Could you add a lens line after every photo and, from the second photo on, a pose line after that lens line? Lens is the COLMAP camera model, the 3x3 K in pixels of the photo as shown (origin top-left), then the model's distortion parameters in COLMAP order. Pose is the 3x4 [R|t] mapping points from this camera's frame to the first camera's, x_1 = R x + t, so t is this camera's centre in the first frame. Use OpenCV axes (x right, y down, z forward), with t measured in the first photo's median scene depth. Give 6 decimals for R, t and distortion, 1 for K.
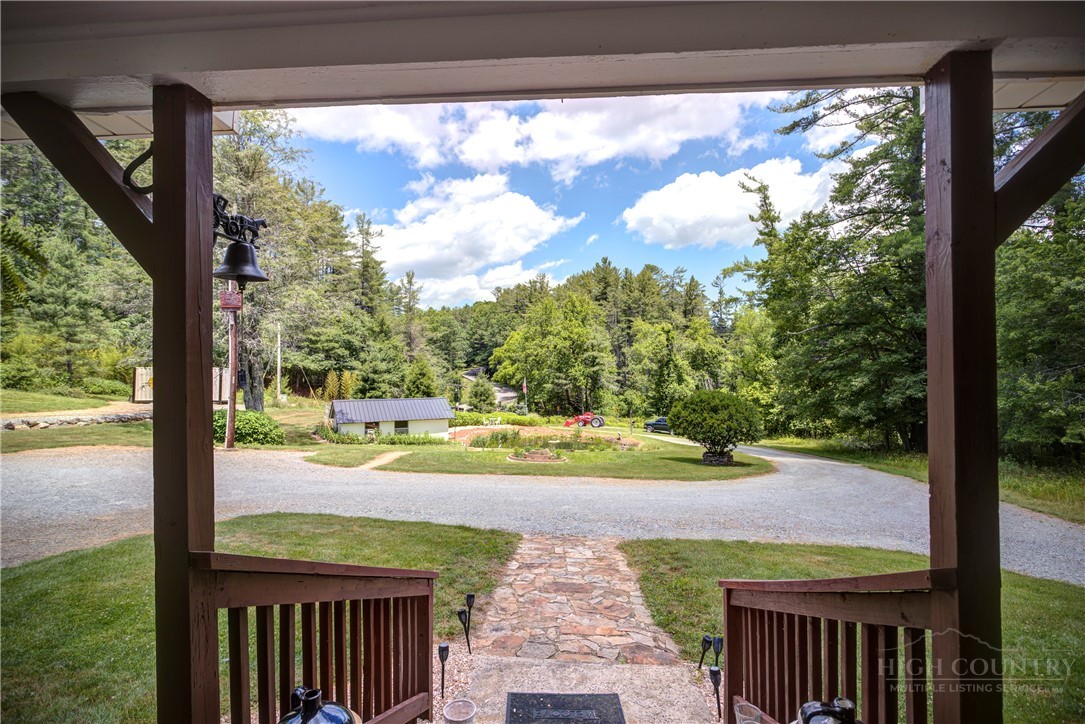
lens RADIAL K [[529.3, 0, 541.5], [0, 529.3, 367.9], [0, 0, 1]] dist [0.005257, 0.001788]
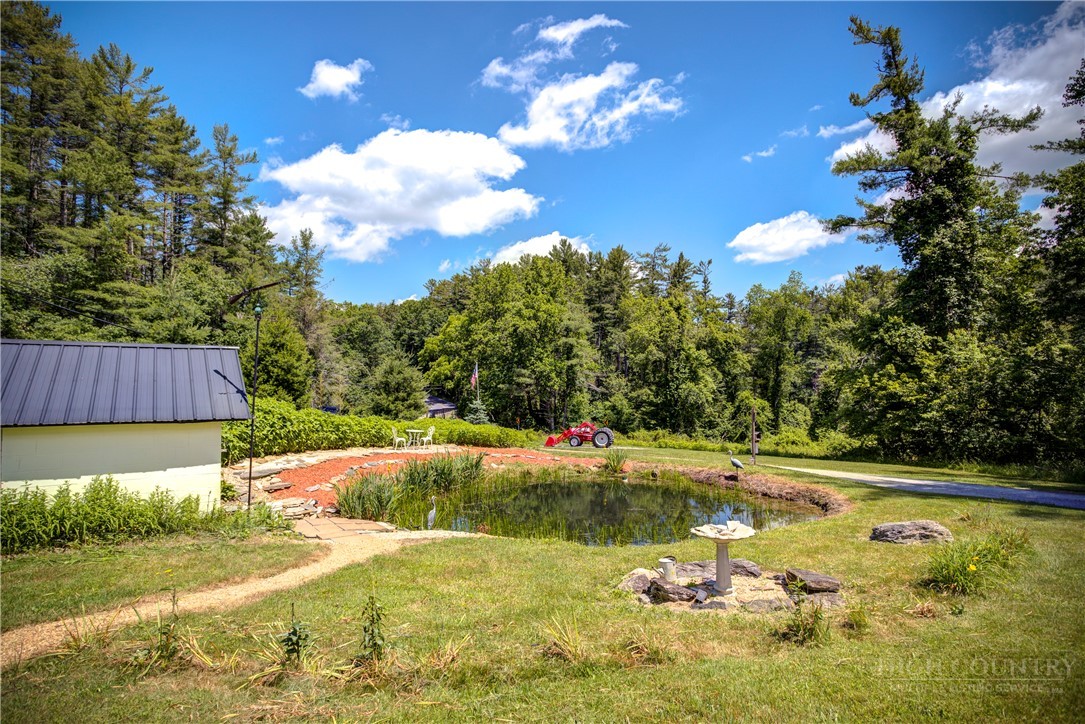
lens RADIAL K [[584.3, 0, 540.2], [0, 584.3, 364.0], [0, 0, 1]] dist [0.001901, 0.000621]
pose [[0.994714, 0.005323, 0.102549, -0.019386], [-0.002413, 0.999591, -0.028482, 0.026611], [-0.102659, 0.028084, 0.994320, 0.248335]]
